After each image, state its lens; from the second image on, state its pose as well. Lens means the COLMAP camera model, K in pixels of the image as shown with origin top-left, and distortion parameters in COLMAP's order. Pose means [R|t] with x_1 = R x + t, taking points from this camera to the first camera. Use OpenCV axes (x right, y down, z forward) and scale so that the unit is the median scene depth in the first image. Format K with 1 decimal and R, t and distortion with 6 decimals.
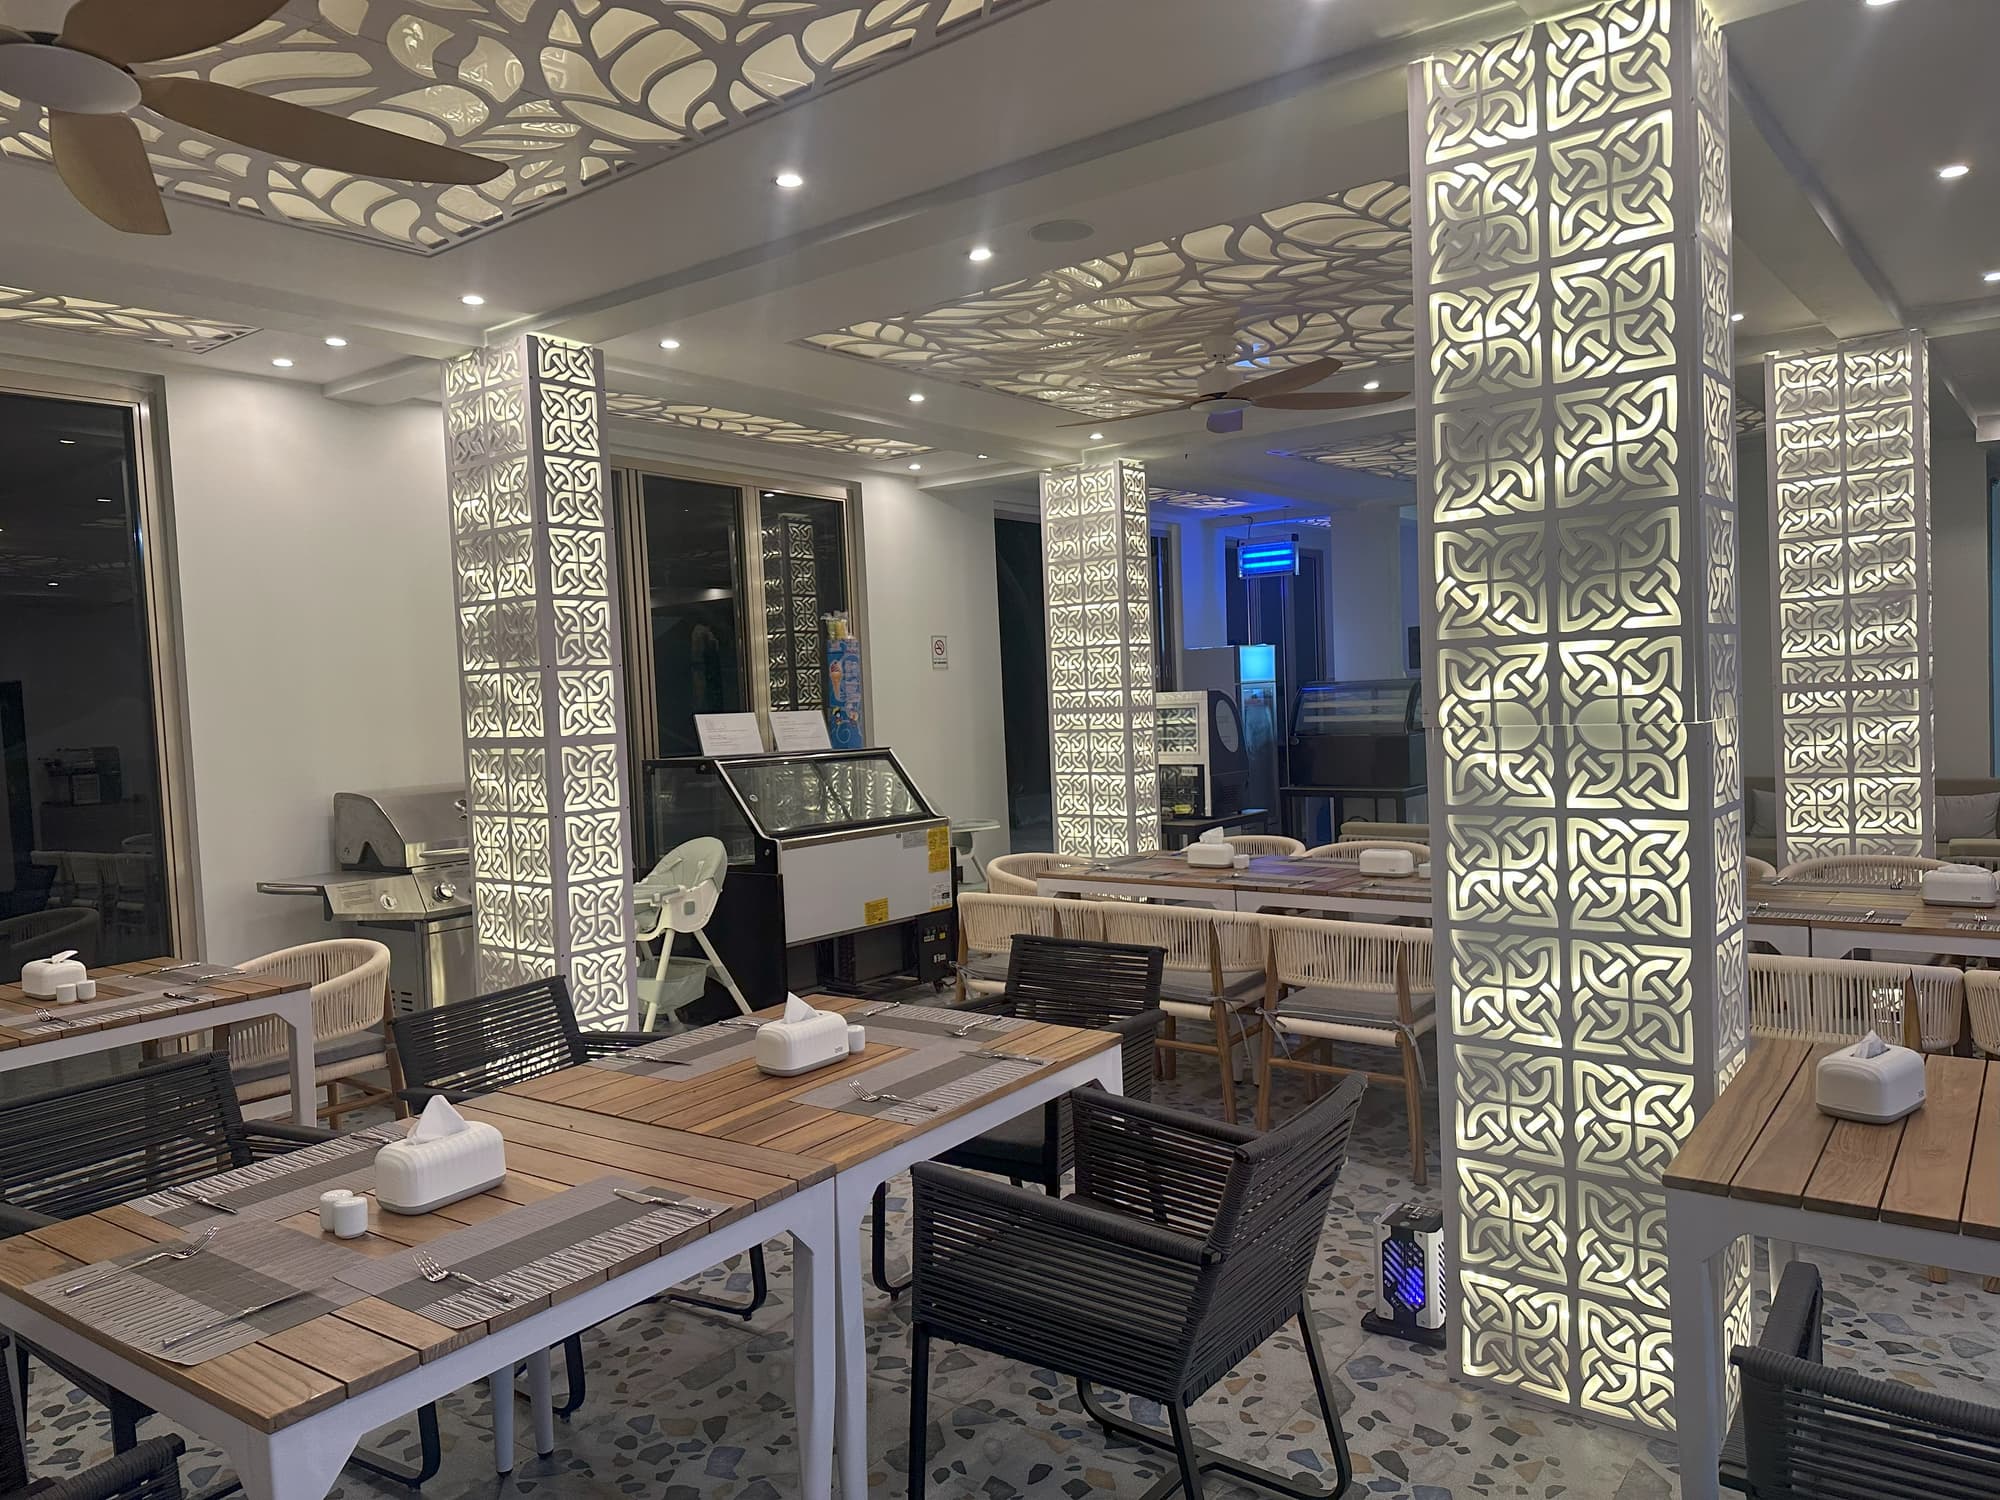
lens RADIAL K [[1412.3, 0, 1007.3], [0, 1412.3, 742.6], [0, 0, 1]] dist [0.033356, -0.033903]
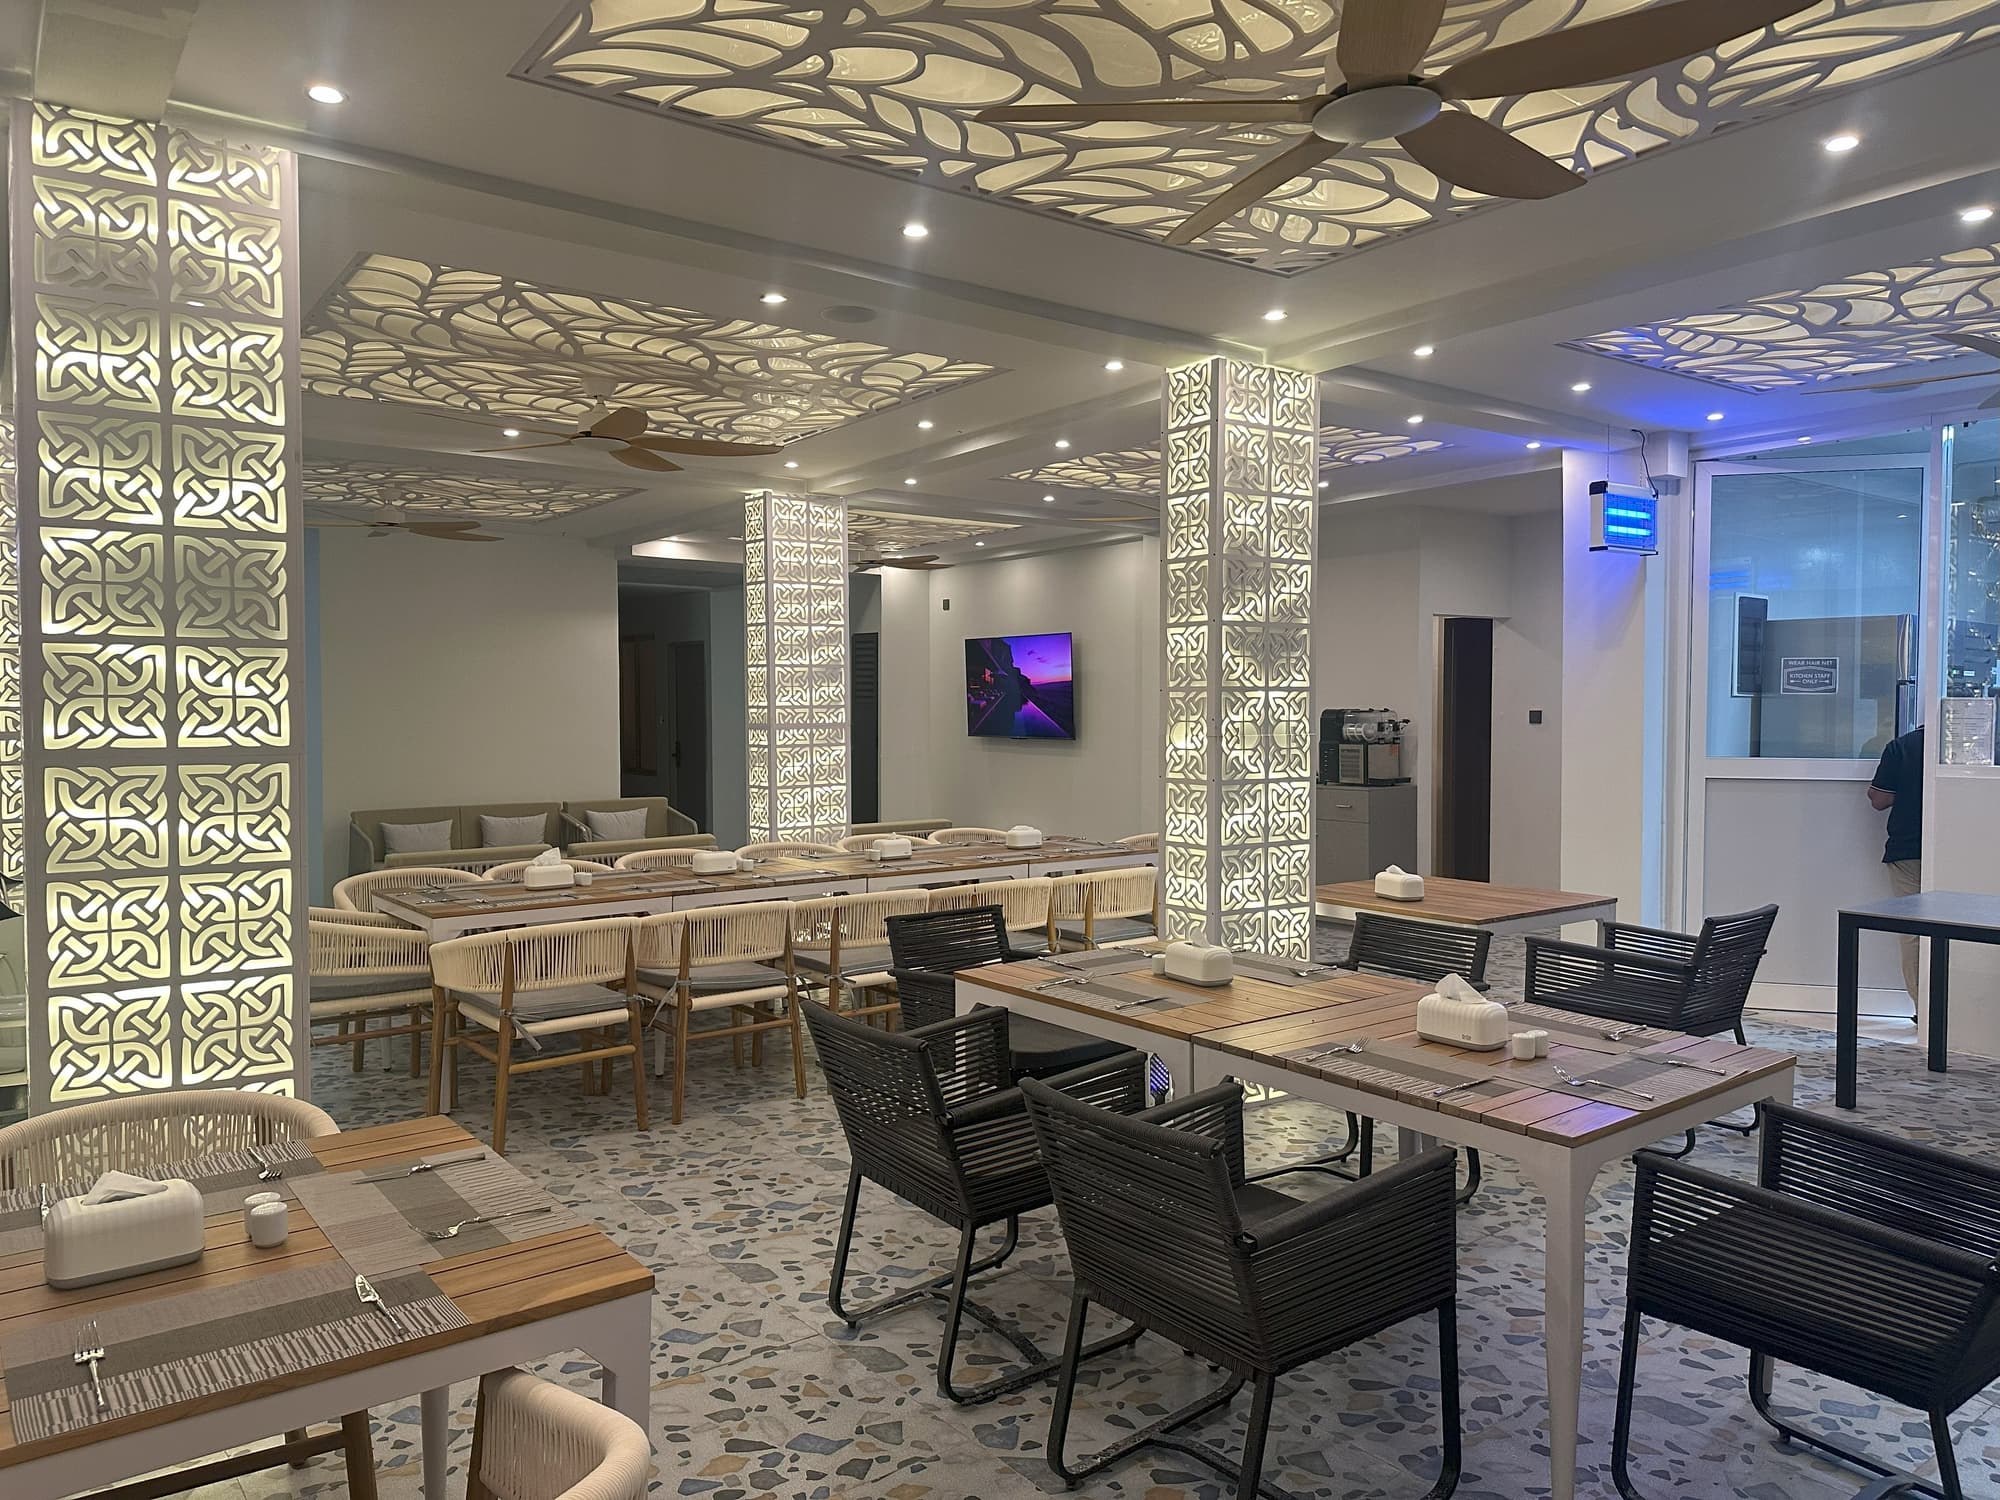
lens RADIAL K [[1412.3, 0, 1000.1], [0, 1412.3, 764.1], [0, 0, 1]] dist [0.033356, -0.033903]
pose [[0.258565, 0.000474, 0.965994, -1.182519], [0.026259, 0.999627, -0.007519, 0.024198], [-0.965637, 0.027310, 0.258456, 0.660027]]
